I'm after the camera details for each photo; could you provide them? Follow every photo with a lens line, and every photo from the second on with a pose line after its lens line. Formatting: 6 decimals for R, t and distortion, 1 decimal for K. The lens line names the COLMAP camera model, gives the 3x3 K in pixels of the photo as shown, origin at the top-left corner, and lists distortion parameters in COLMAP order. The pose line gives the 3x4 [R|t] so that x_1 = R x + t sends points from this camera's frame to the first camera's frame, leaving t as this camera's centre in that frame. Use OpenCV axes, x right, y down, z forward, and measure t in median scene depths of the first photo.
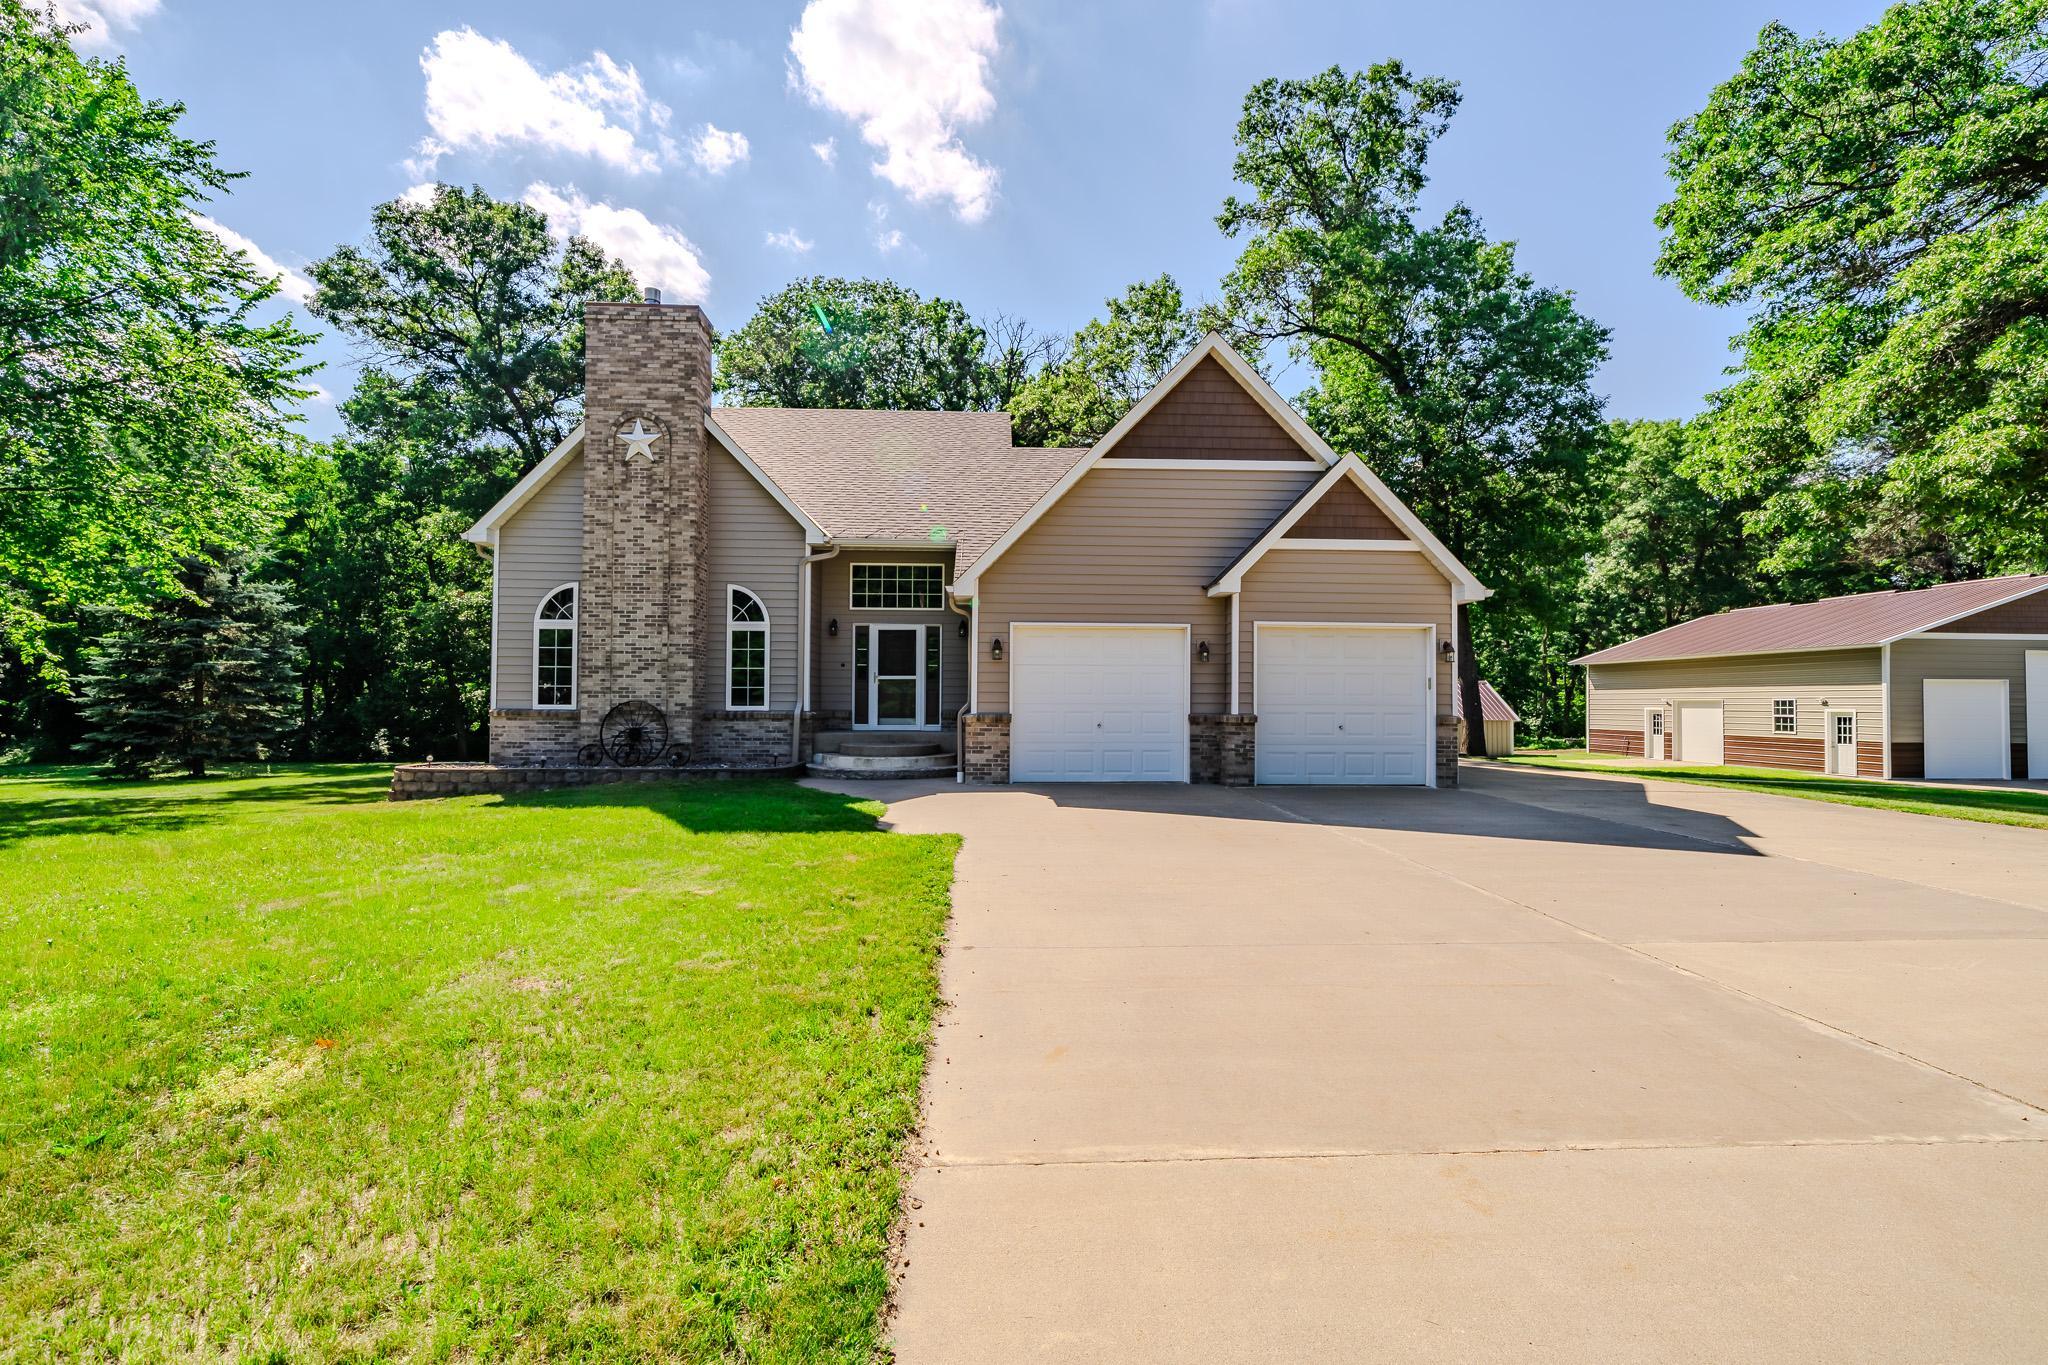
lens RADIAL K [[897.8, 0, 1024.0], [0, 897.8, 682.5], [0, 0, 1]] dist [-0.002162, -0.000423]
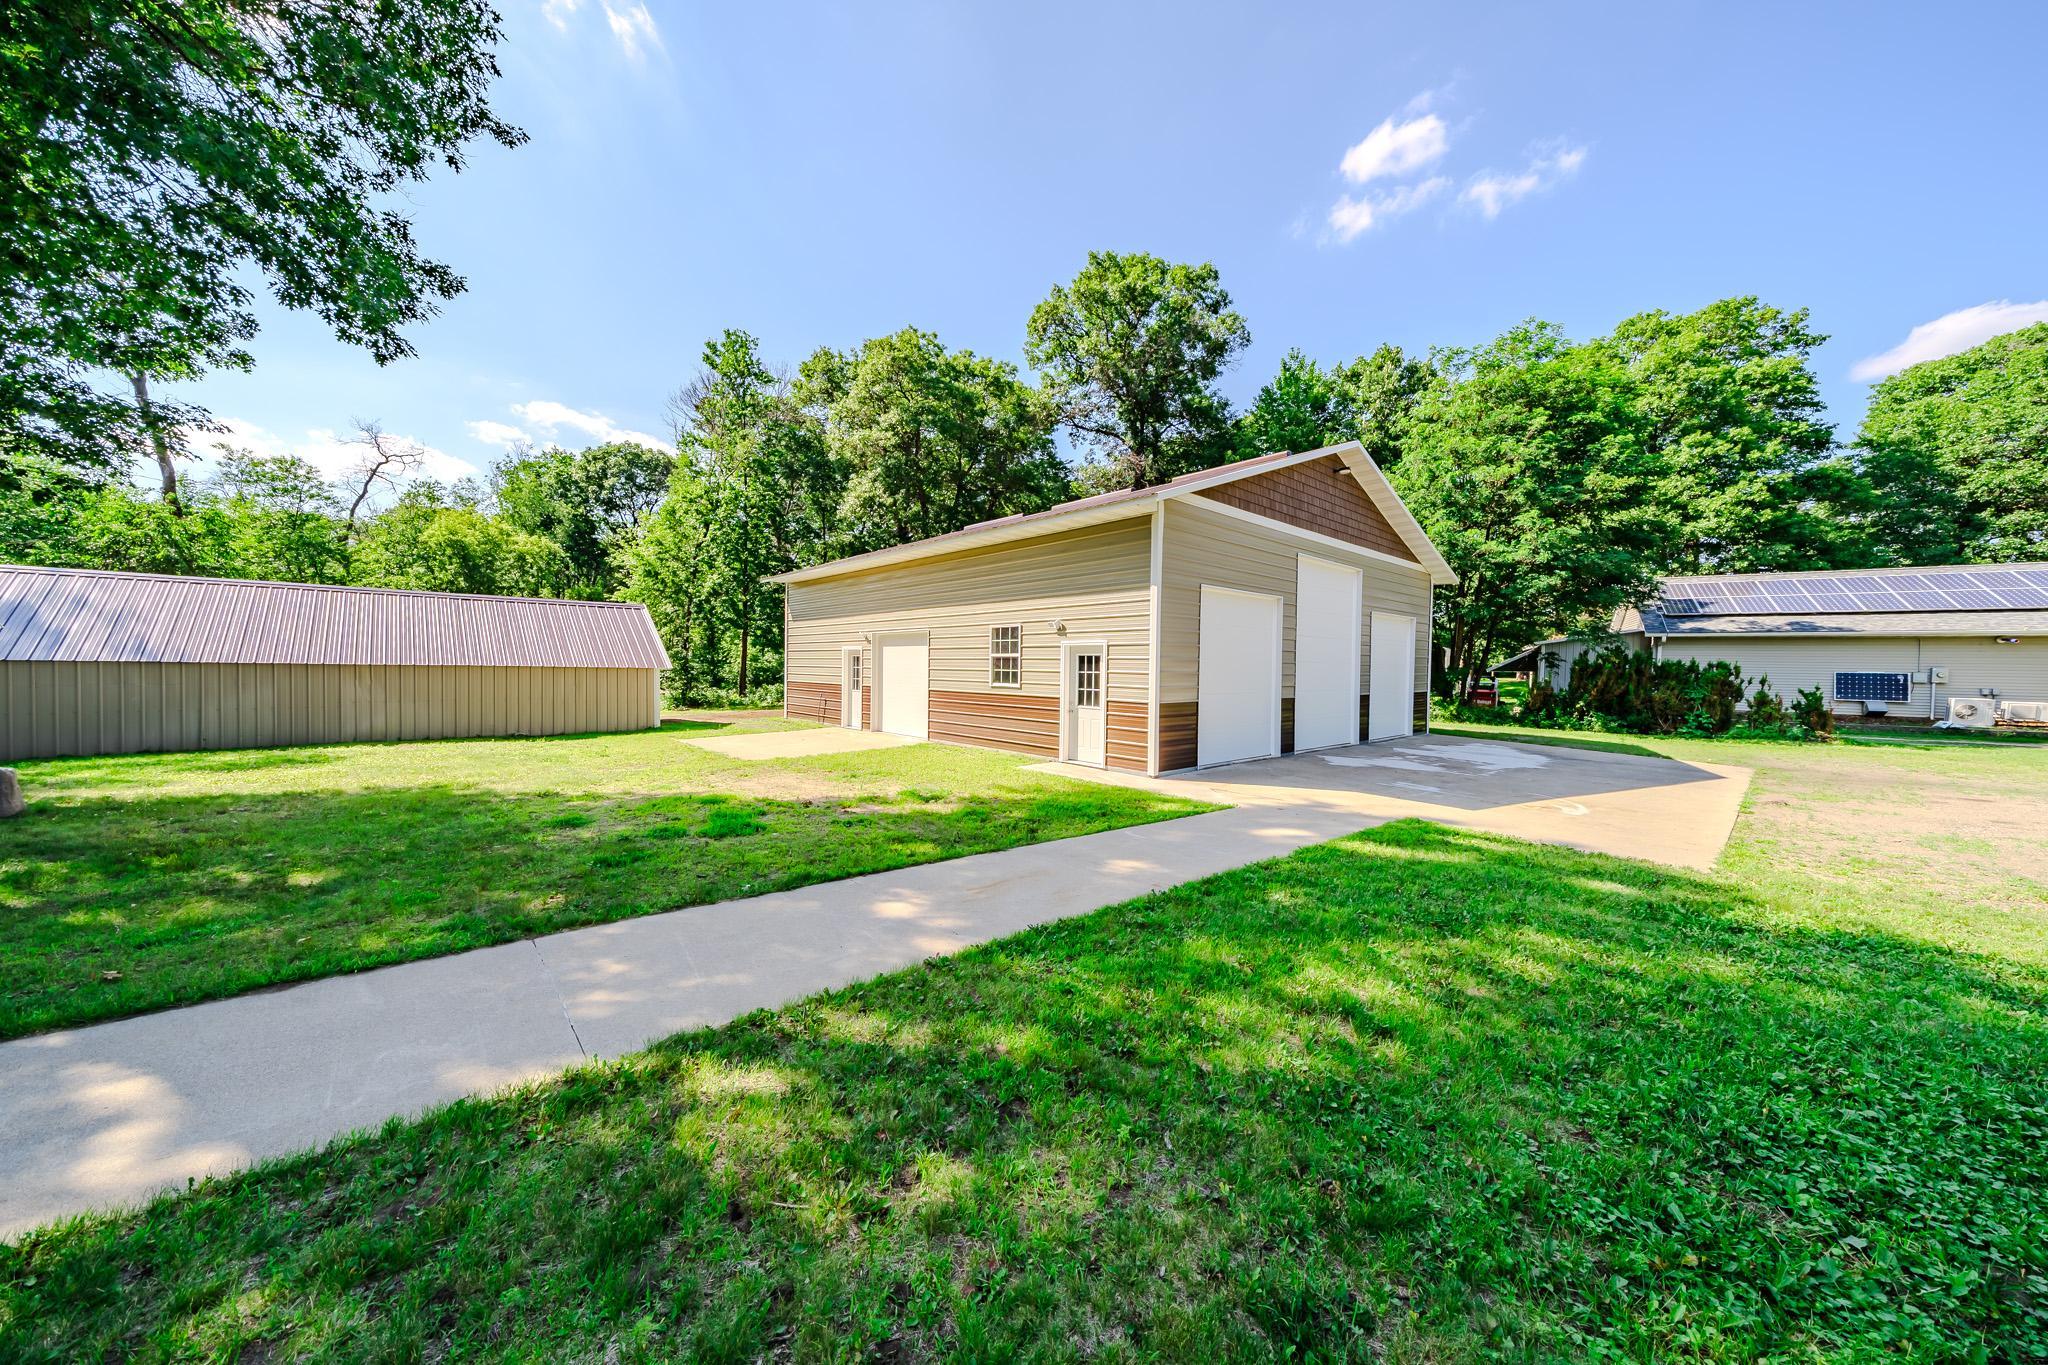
lens RADIAL K [[677.4, 0, 1024.0], [0, 677.4, 682.5], [0, 0, 1]] dist [-0.000478, 0.000085]
pose [[0.766605, -0.011494, 0.642017, 1.205623], [-0.021628, 0.998810, 0.043707, 0.073213], [-0.641755, -0.047391, 0.765444, 1.375845]]
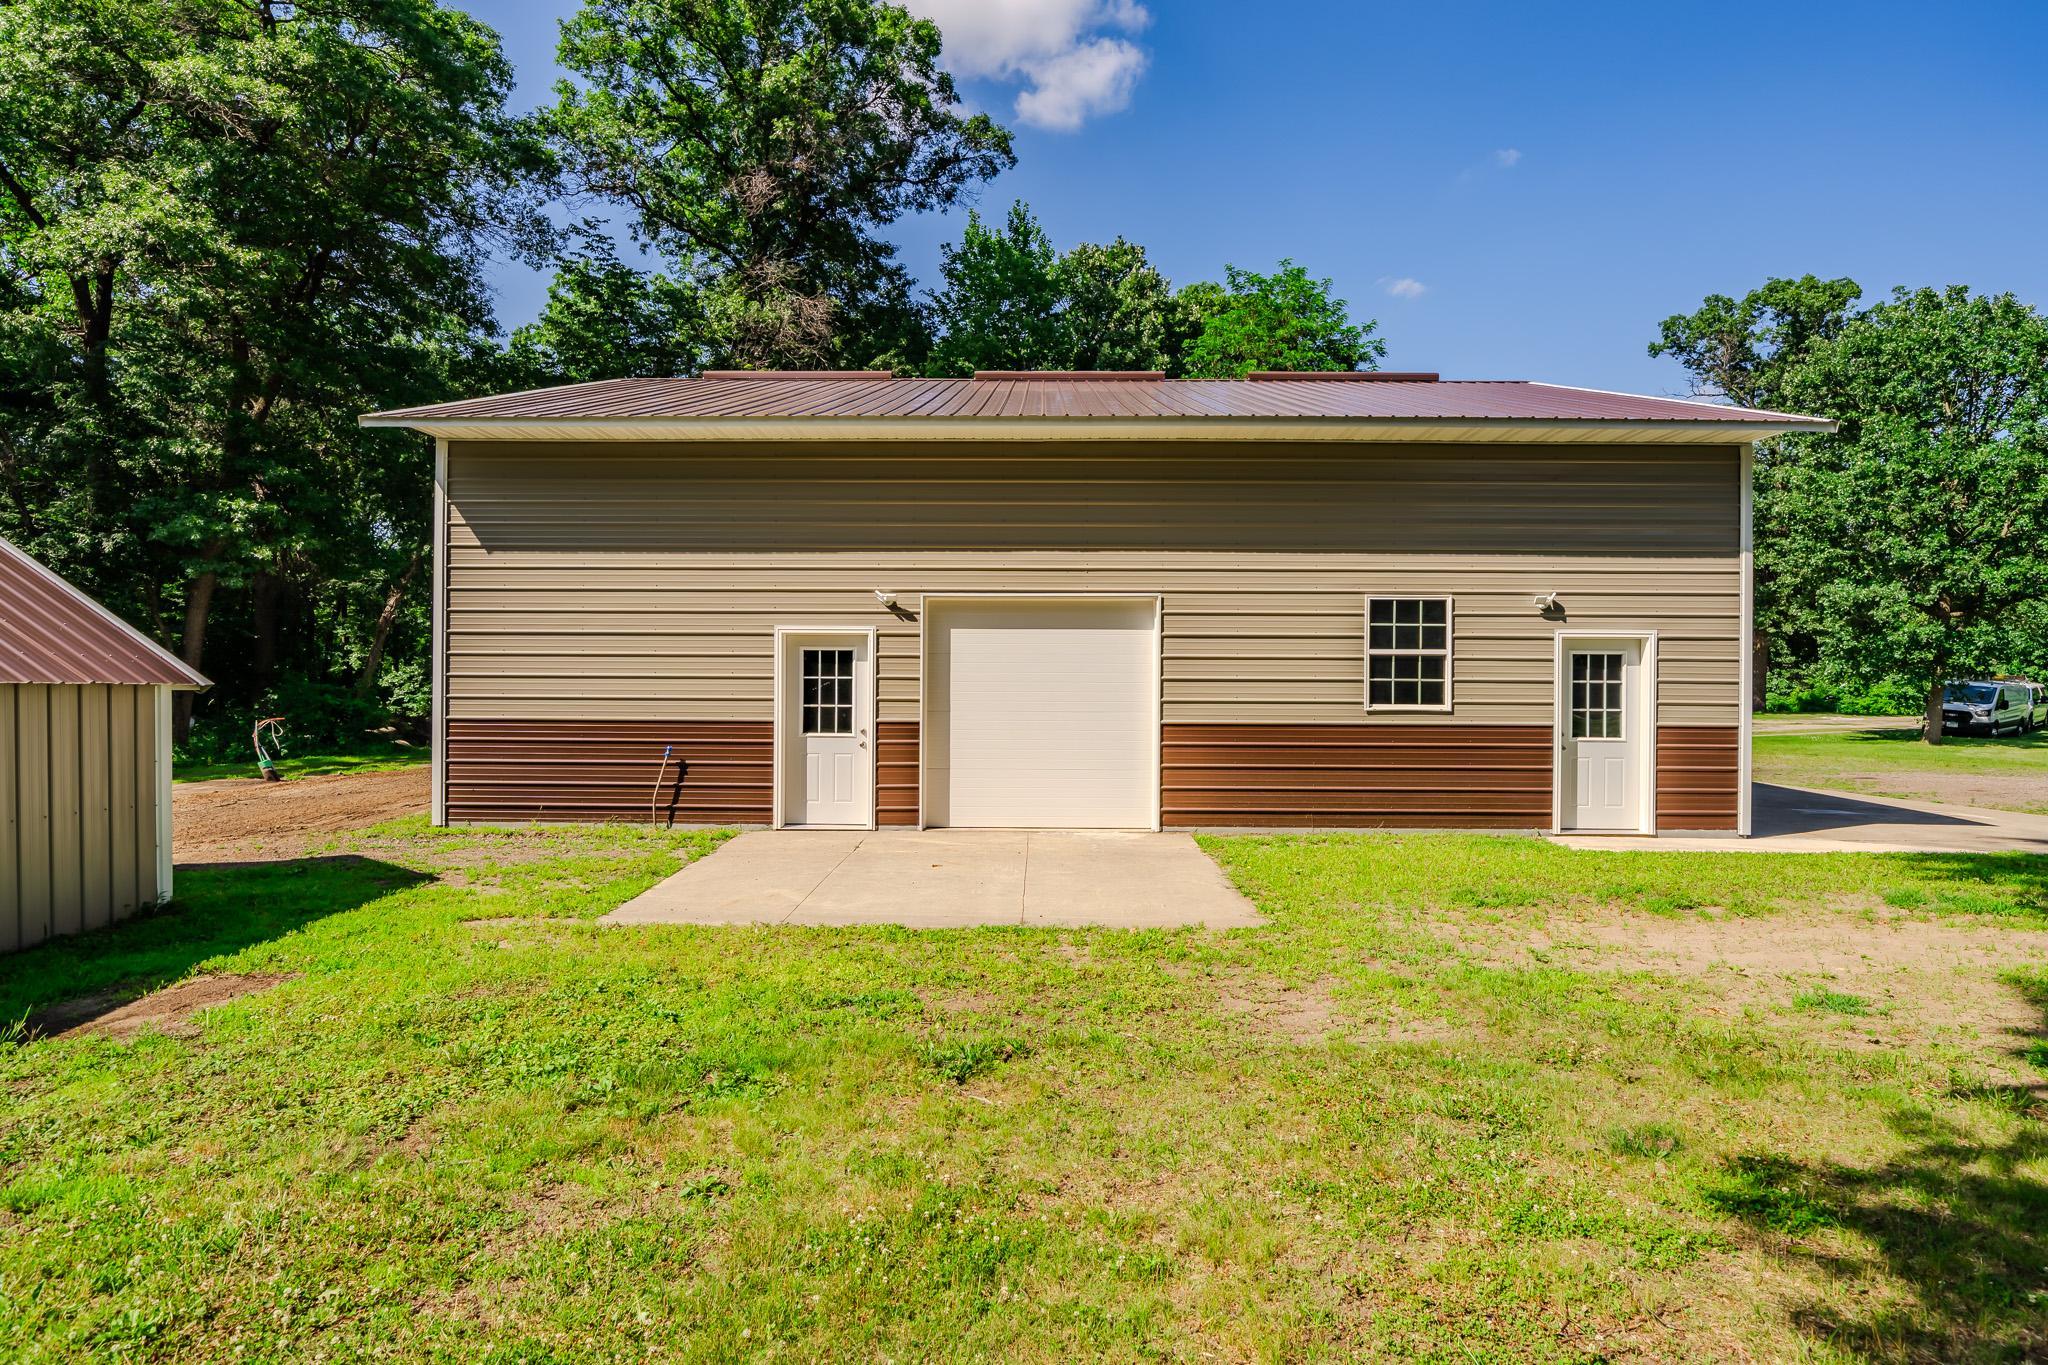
lens RADIAL K [[819.6, 0, 848.1], [0, 819.6, 677.8], [0, 0, 1]] dist [-0.007767, -0.000017]
pose [[0.044428, -0.014764, 0.998904, 1.165383], [-0.025665, 0.999544, 0.015915, 0.095178], [-0.998683, -0.026344, 0.044028, 2.418260]]
